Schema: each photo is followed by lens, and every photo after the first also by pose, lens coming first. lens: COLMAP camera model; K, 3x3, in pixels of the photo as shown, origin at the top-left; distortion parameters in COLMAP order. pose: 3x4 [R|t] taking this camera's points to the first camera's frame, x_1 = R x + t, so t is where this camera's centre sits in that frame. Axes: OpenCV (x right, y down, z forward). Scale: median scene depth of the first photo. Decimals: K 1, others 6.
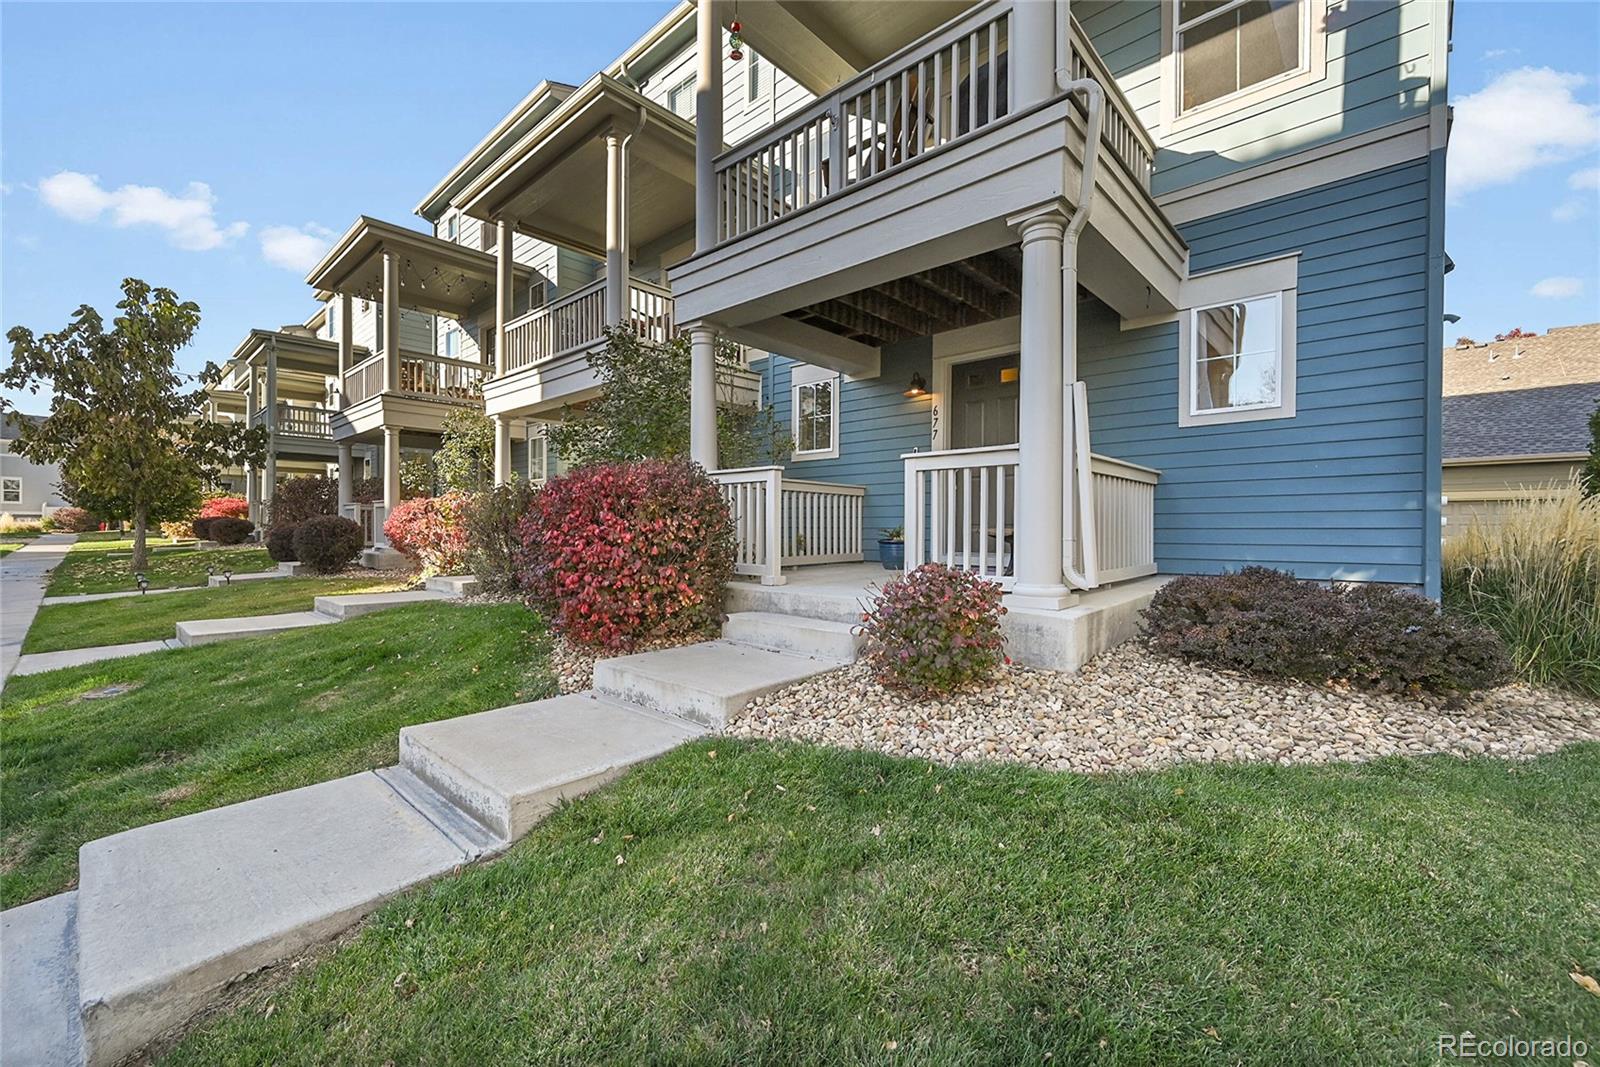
lens RADIAL K [[651.7, 0, 788.4], [0, 651.7, 533.3], [0, 0, 1]] dist [-0.004875, -0.000361]
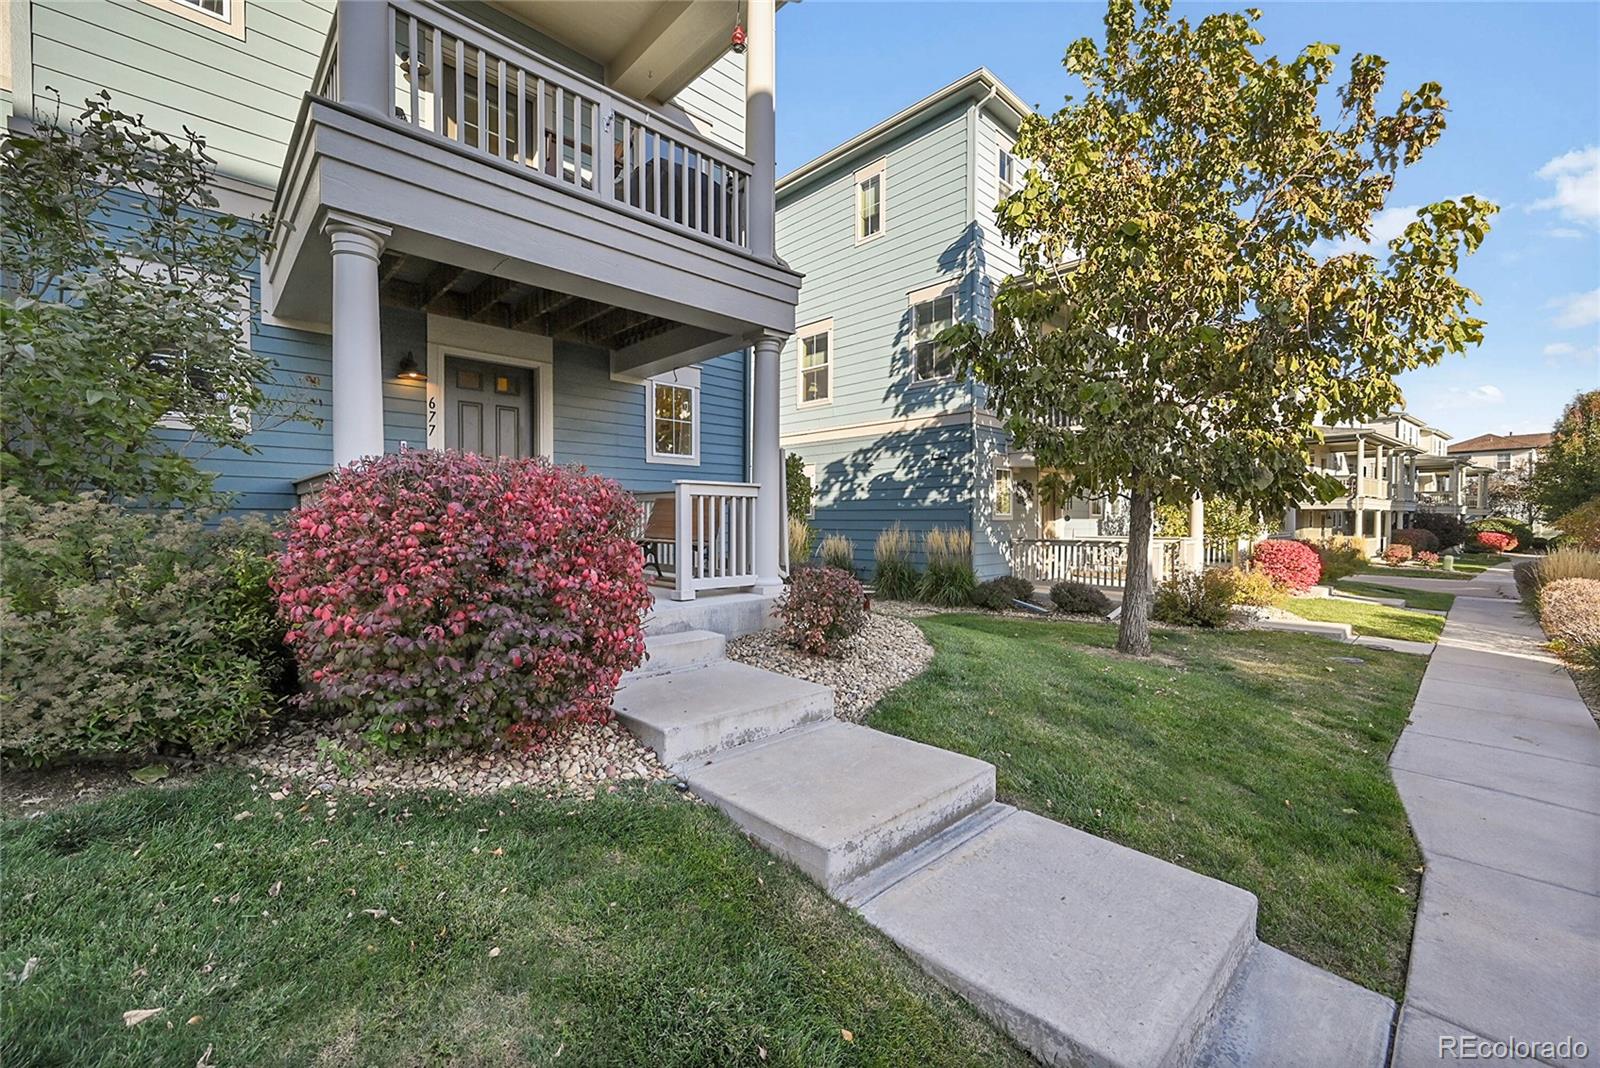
lens RADIAL K [[651.7, 0, 791.9], [0, 651.7, 526.6], [0, 0, 1]] dist [-0.004875, -0.000361]
pose [[0.067642, -0.015235, 0.997593, -0.612891], [0.001169, 0.999884, 0.015191, -0.033846], [-0.997709, 0.000139, 0.067652, 0.457775]]
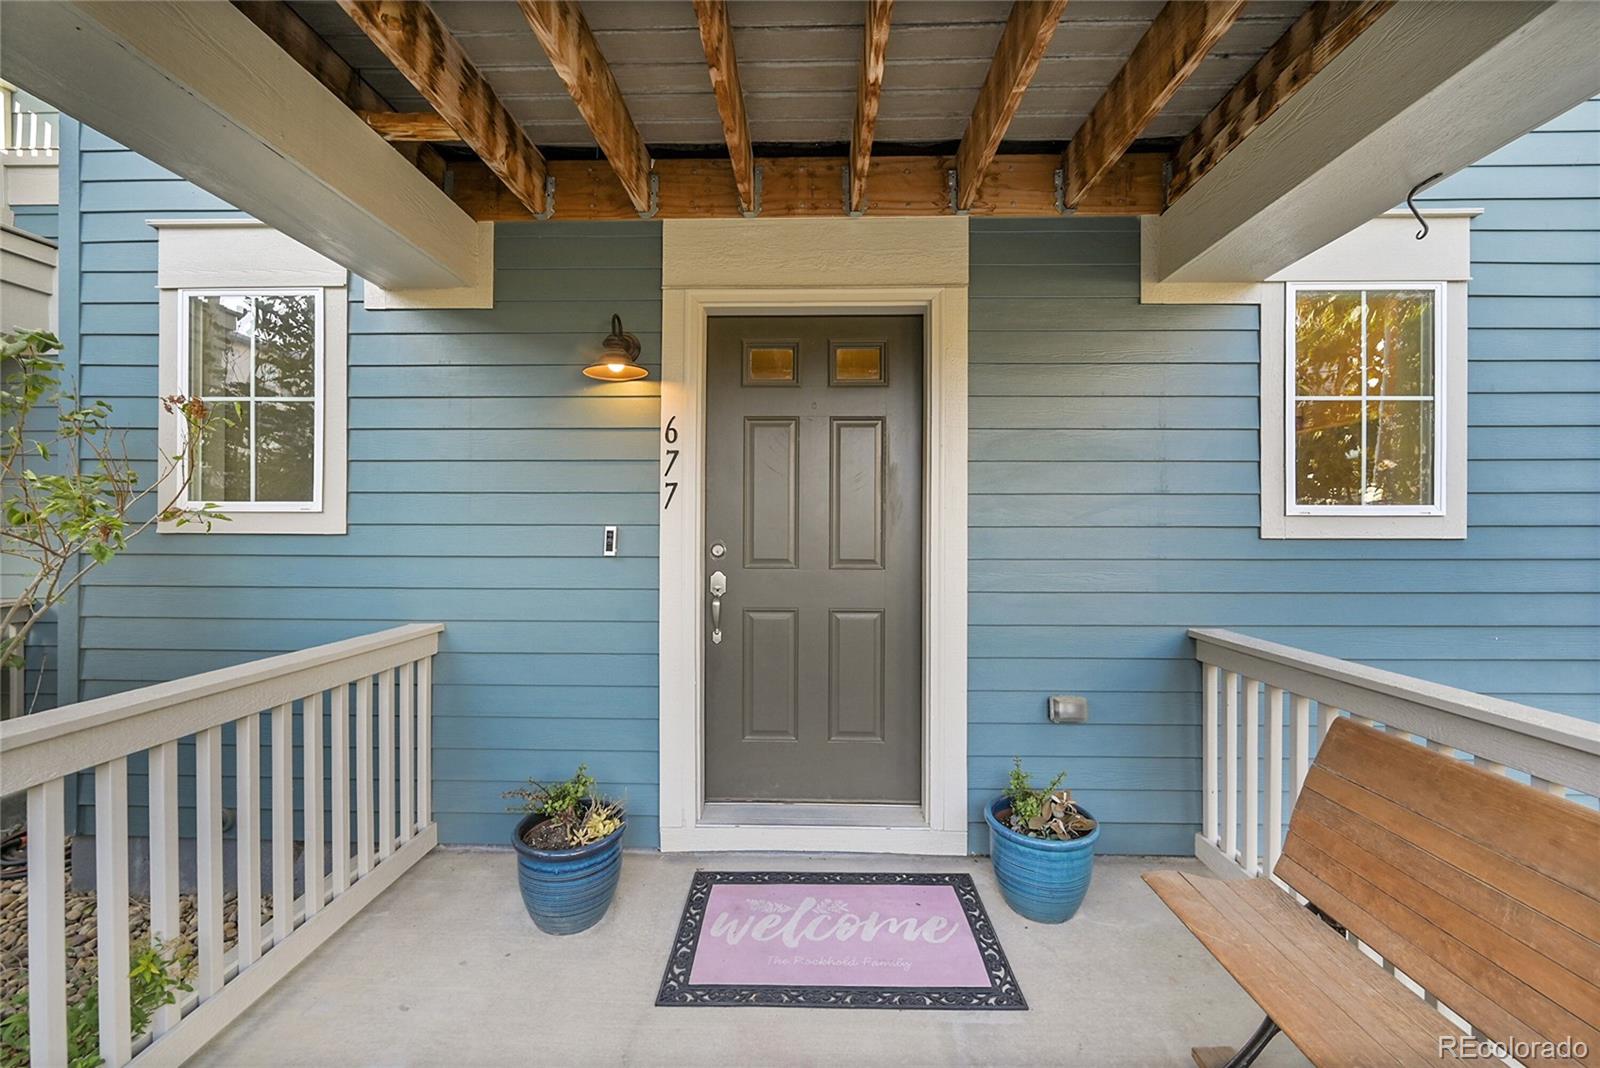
lens RADIAL K [[651.7, 0, 793.6], [0, 651.7, 532.3], [0, 0, 1]] dist [-0.004875, -0.000361]
pose [[0.756540, -0.009630, 0.653877, 0.037586], [0.003114, 0.999933, 0.011124, -0.133612], [-0.653940, -0.006380, 0.756519, 0.674326]]
